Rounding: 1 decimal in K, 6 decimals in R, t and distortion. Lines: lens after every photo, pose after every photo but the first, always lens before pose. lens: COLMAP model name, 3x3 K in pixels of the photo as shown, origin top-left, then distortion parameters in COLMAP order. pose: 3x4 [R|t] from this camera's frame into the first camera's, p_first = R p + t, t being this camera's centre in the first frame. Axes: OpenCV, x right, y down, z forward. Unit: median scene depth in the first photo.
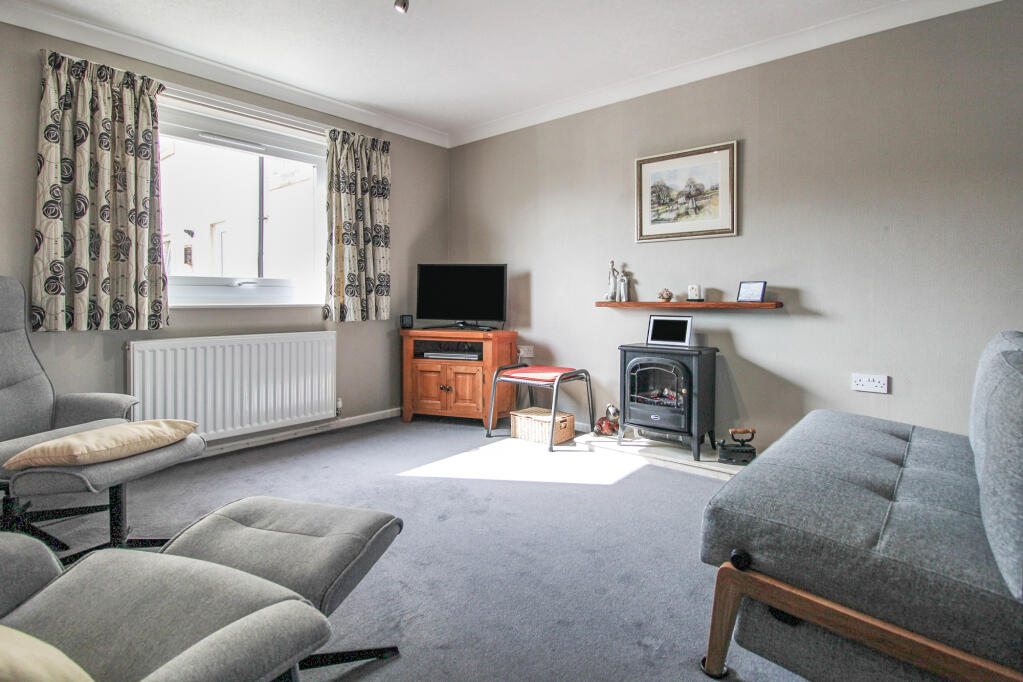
lens RADIAL K [[509.5, 0, 507.8], [0, 509.5, 295.1], [0, 0, 1]] dist [-0.002587, -0.001357]
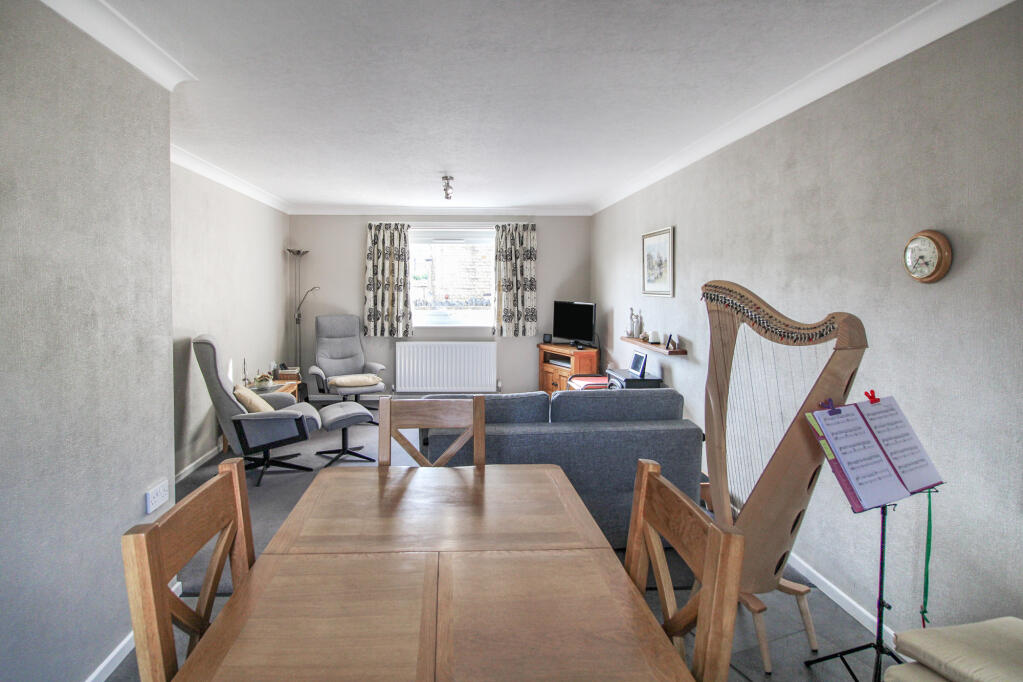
lens RADIAL K [[509.5, 0, 507.8], [0, 509.5, 295.1], [0, 0, 1]] dist [-0.002587, -0.001357]
pose [[0.722906, 0.015183, -0.690779, 0.922231], [-0.005318, 0.999851, 0.016412, -0.123283], [0.690925, -0.008191, 0.722880, -0.232910]]
